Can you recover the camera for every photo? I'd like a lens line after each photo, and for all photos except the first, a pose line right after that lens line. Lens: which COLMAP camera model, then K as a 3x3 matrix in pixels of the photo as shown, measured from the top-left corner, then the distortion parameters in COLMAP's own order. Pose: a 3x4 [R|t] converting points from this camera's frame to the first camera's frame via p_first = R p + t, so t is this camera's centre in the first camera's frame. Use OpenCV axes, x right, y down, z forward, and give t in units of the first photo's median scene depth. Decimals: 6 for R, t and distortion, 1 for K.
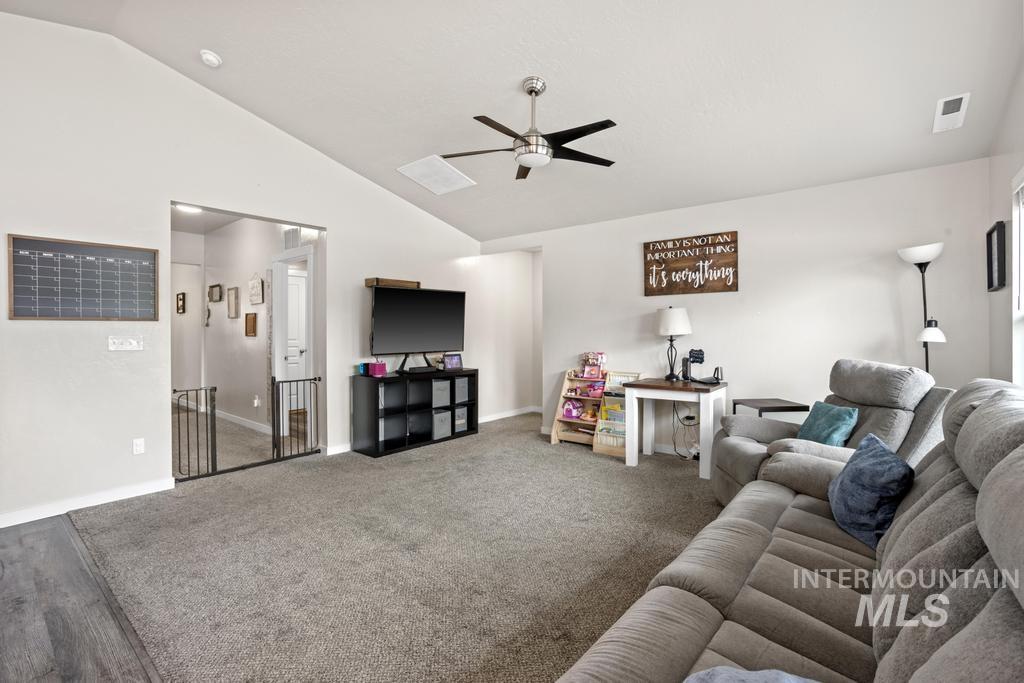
lens RADIAL K [[468.4, 0, 513.0], [0, 468.4, 337.0], [0, 0, 1]] dist [-0.058955, 0.032858]
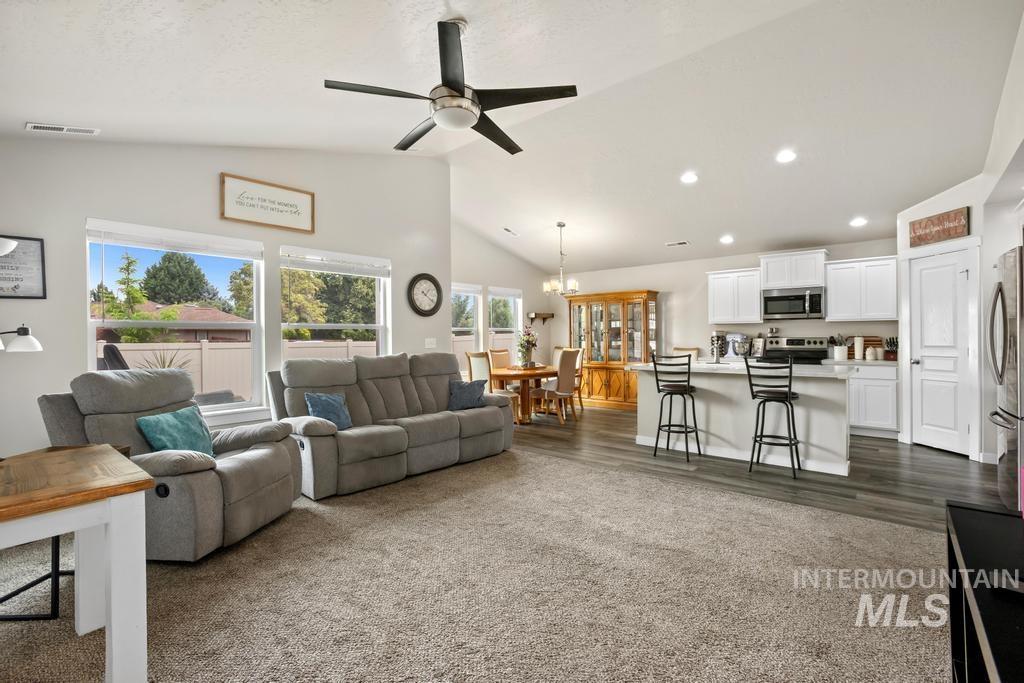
lens RADIAL K [[468.4, 0, 513.0], [0, 468.4, 337.0], [0, 0, 1]] dist [-0.058955, 0.032858]
pose [[-0.999483, 0.009393, 0.030758, -0.053801], [0.009694, 0.999906, 0.009676, -0.011642], [-0.030665, 0.009969, -0.999480, 1.298563]]
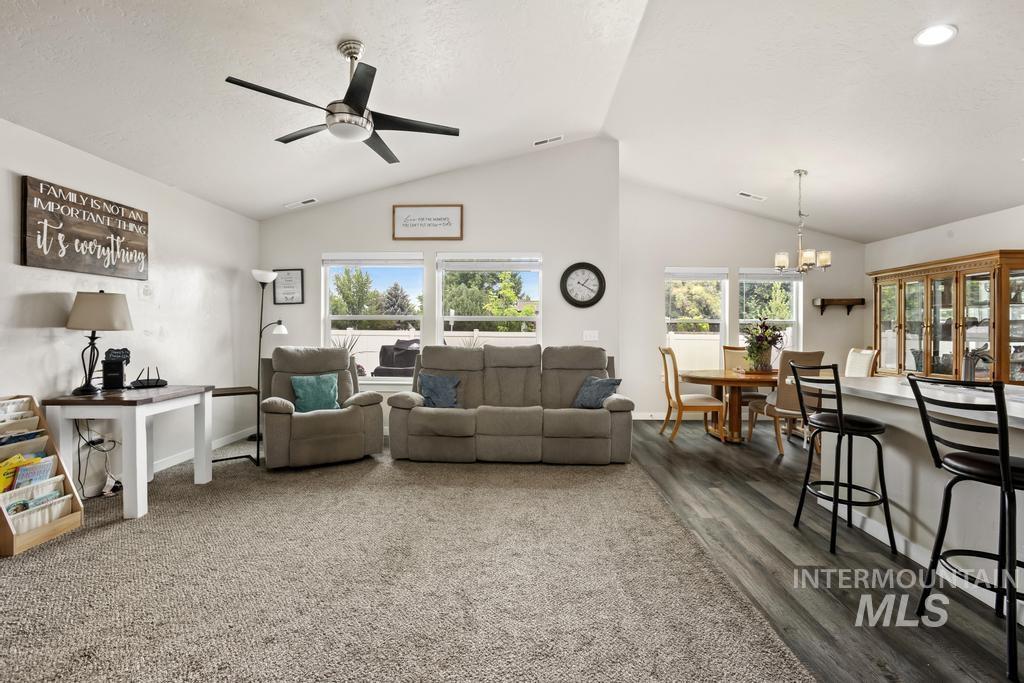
lens RADIAL K [[468.4, 0, 513.0], [0, 468.4, 337.0], [0, 0, 1]] dist [-0.058955, 0.032858]
pose [[-0.615738, -0.016150, 0.787785, -0.608757], [0.001388, 0.999766, 0.021581, -0.008063], [-0.787950, 0.014381, -0.615572, 0.937464]]
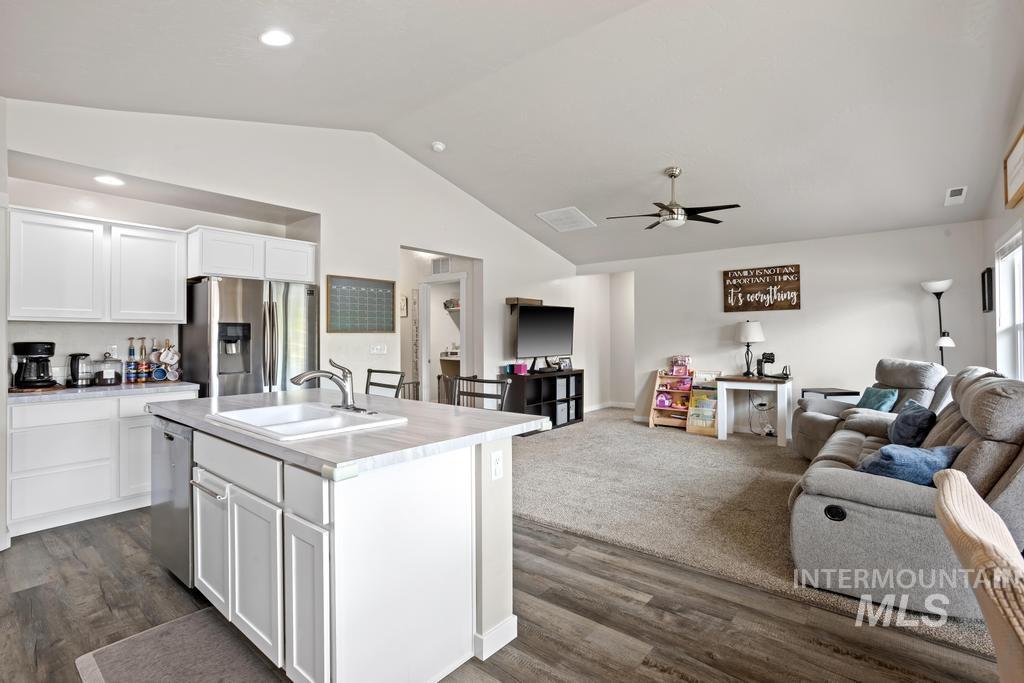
lens RADIAL K [[487.4, 0, 510.6], [0, 487.4, 337.0], [0, 0, 1]] dist [-0.059438, 0.034898]
pose [[0.999998, -0.001998, -0.000418, -0.337837], [0.001993, 0.999926, -0.012026, -0.003318], [0.000442, 0.012025, 0.999928, -0.372485]]
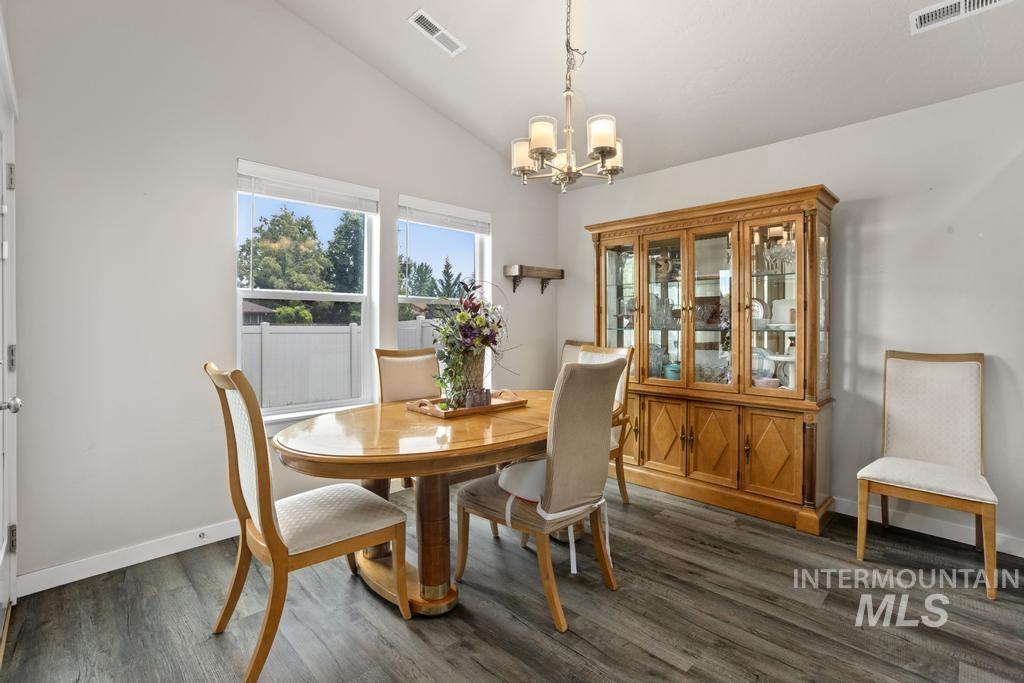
lens RADIAL K [[467.1, 0, 513.5], [0, 467.1, 328.3], [0, 0, 1]] dist [-0.055824, 0.021712]
pose [[-0.995282, -0.002813, 0.096981, -0.160182], [-0.000917, 0.999808, 0.019583, 0.008939], [-0.097018, 0.019402, -0.995094, 0.212224]]
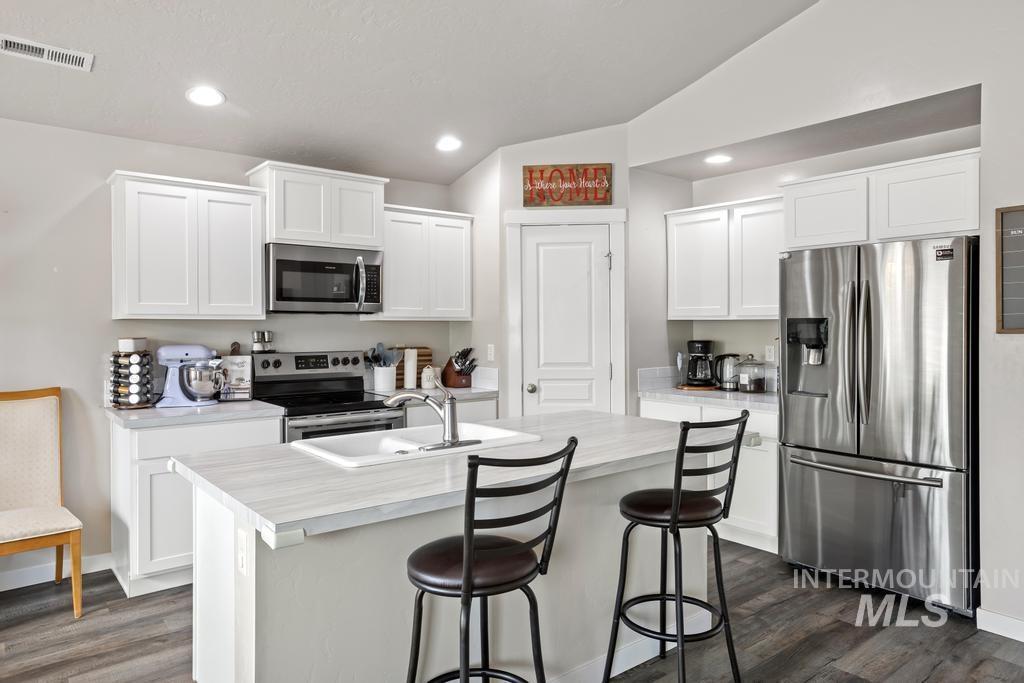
lens RADIAL K [[678.4, 0, 512.5], [0, 678.4, 326.1], [0, 0, 1]] dist [-0.039159, 0.073424]
pose [[-0.197399, 0.005117, -0.980310, 0.029381], [-0.007019, 0.999953, 0.006633, -0.034129], [0.980298, 0.008191, -0.197354, 0.322423]]
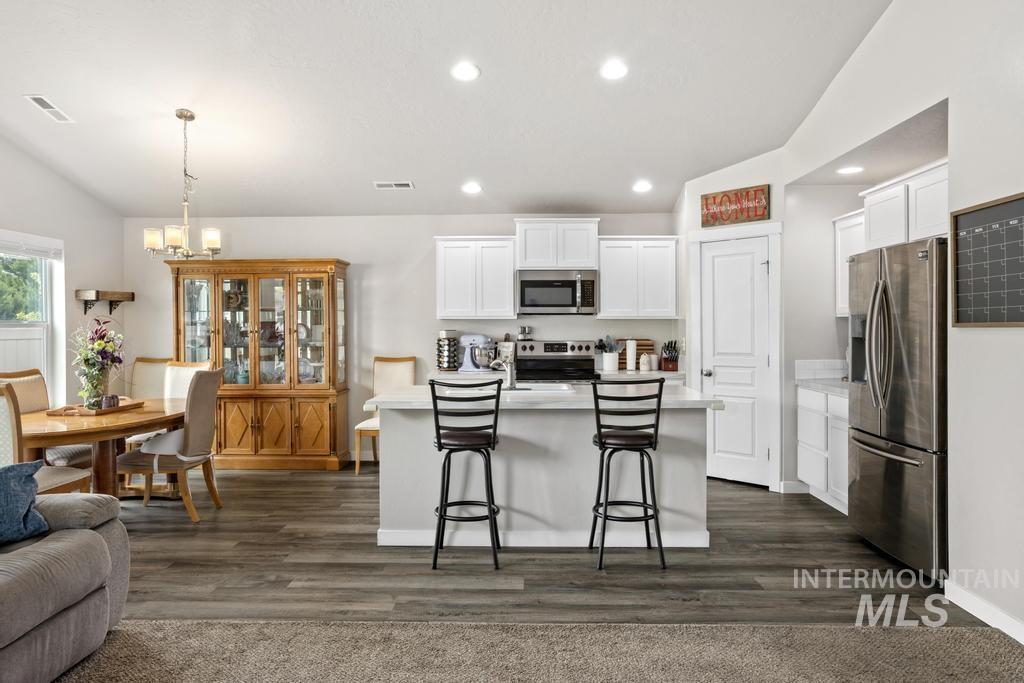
lens RADIAL K [[678.4, 0, 512.5], [0, 678.4, 326.1], [0, 0, 1]] dist [-0.039159, 0.073424]
pose [[-0.785811, 0.005466, -0.618442, 0.097532], [-0.000696, 0.999952, 0.009722, -0.033633], [0.618466, 0.008070, -0.785770, 0.939682]]
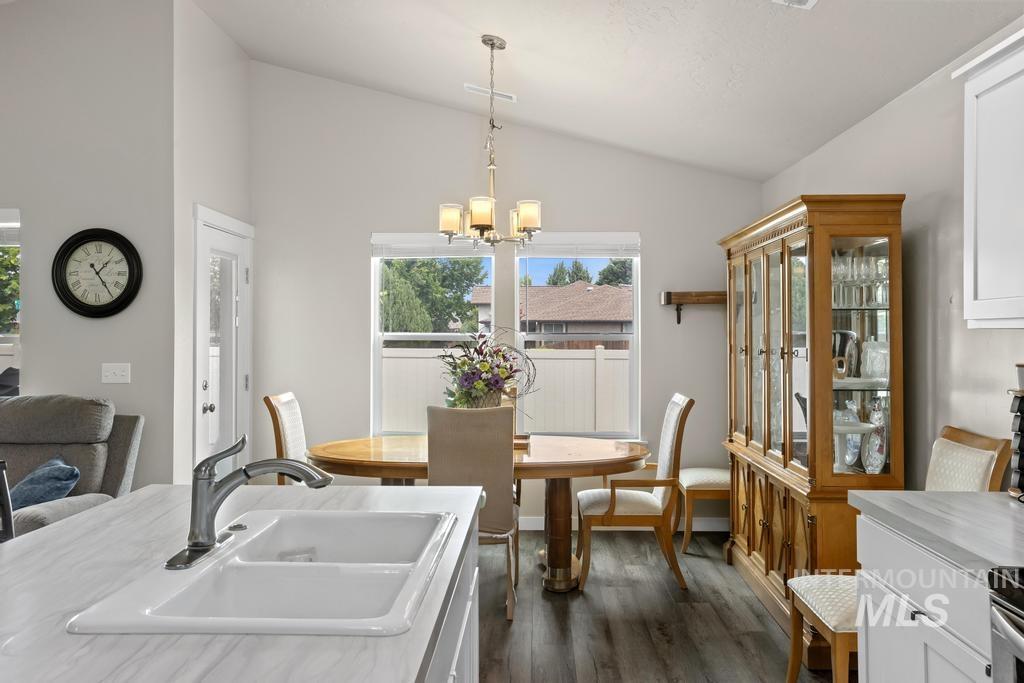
lens RADIAL K [[792.7, 0, 510.7], [0, 792.7, 327.6], [0, 0, 1]] dist [-0.004024, -0.001618]
pose [[-0.614010, 0.007033, 0.789267, -0.910873], [0.009606, 0.999953, -0.001437, -0.037252], [-0.789239, 0.006699, -0.614049, 0.275849]]
